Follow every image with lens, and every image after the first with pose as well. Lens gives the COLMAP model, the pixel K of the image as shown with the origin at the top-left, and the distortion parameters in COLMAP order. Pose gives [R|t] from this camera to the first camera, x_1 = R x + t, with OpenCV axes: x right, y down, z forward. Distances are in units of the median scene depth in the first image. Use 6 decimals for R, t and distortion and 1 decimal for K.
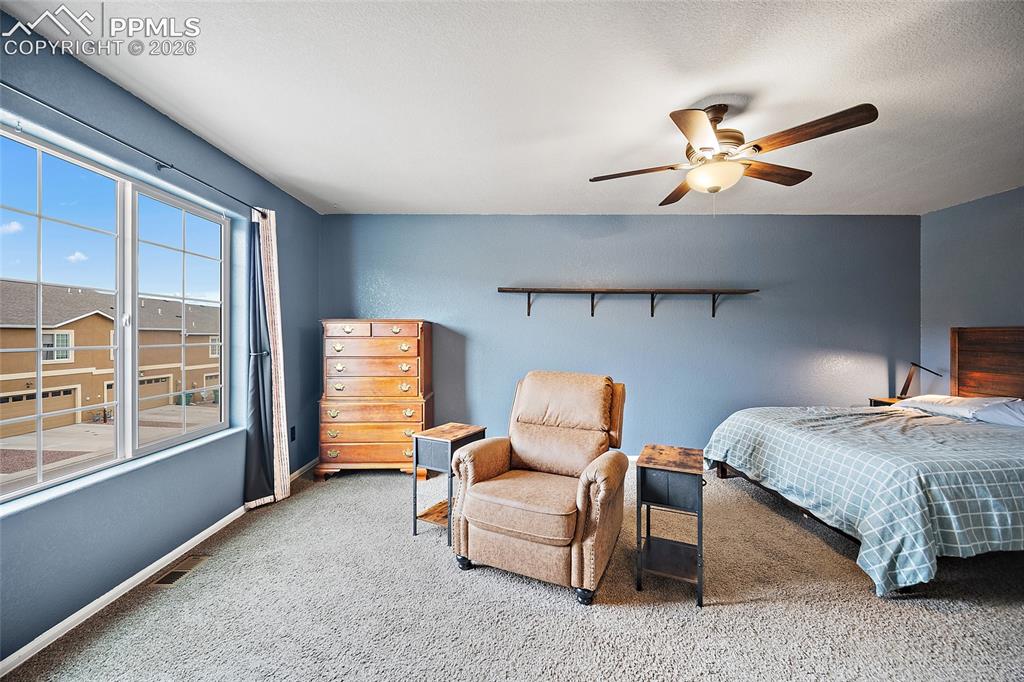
lens RADIAL K [[408.3, 0, 512.0], [0, 408.3, 333.3], [0, 0, 1]] dist [-0.000533, -0.000254]
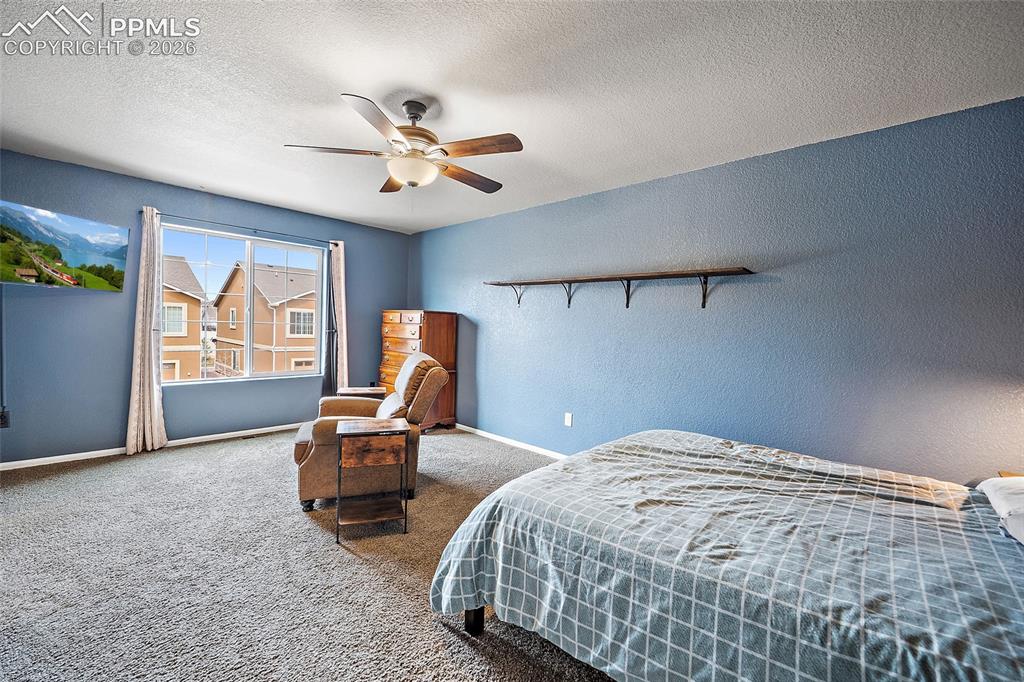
lens RADIAL K [[408.3, 0, 512.0], [0, 408.3, 333.3], [0, 0, 1]] dist [-0.000533, -0.000254]
pose [[0.741186, 0.037061, -0.670276, 0.982127], [-0.021411, 0.999272, 0.031575, -0.008425], [0.670958, -0.009052, 0.741440, 0.272163]]
